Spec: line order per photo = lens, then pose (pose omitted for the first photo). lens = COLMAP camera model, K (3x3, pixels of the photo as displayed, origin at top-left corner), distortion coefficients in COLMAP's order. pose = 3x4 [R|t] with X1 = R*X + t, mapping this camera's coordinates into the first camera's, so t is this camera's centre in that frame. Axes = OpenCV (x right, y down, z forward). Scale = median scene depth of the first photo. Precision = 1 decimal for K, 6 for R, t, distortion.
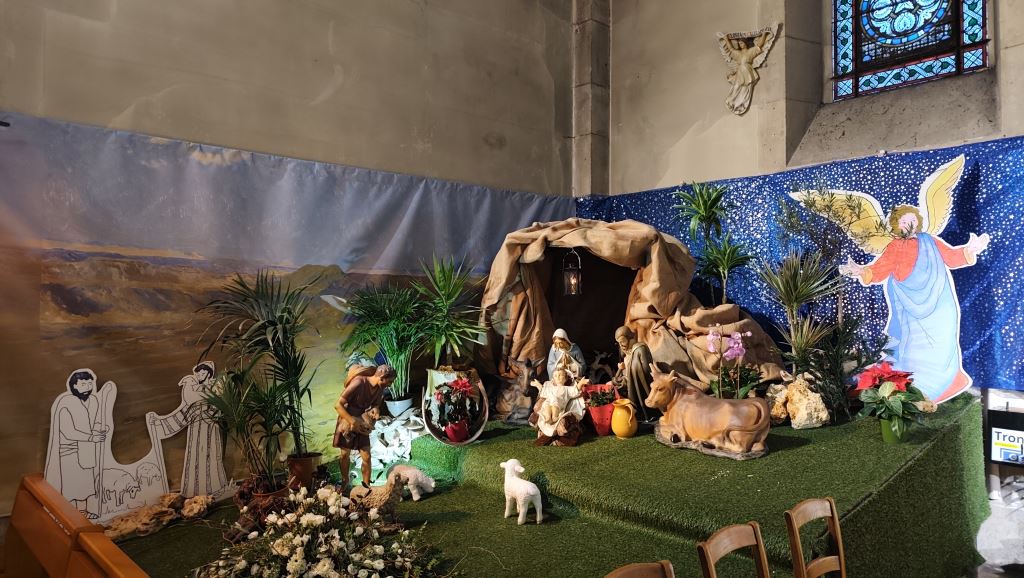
lens RADIAL K [[667.7, 0, 508.8], [0, 667.7, 286.8], [0, 0, 1]] dist [0.004696, -0.005434]
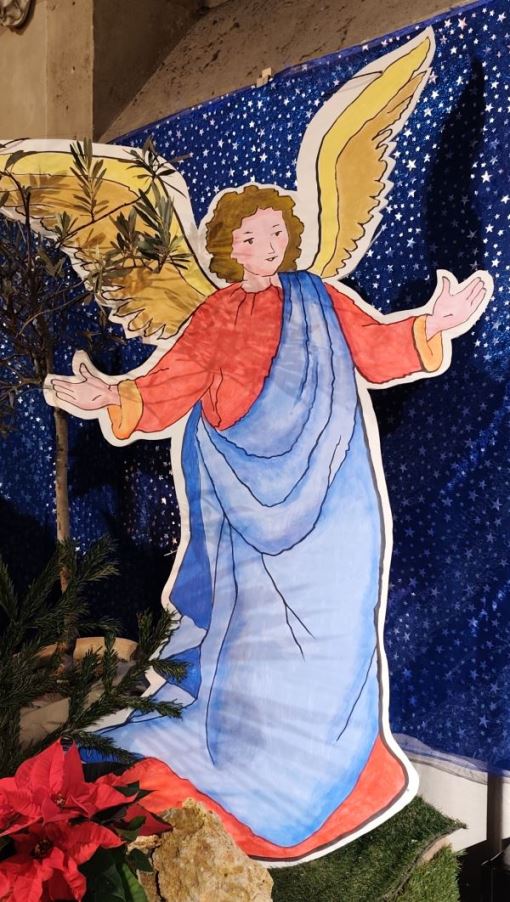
lens RADIAL K [[770.7, 0, 253.9], [0, 770.7, 450.3], [0, 0, 1]] dist [0.033747, -0.008300]
pose [[0.992666, -0.001066, 0.120883, 0.492540], [0.001101, 0.999999, -0.000220, 0.001521], [-0.120883, 0.000351, 0.992667, 0.575606]]
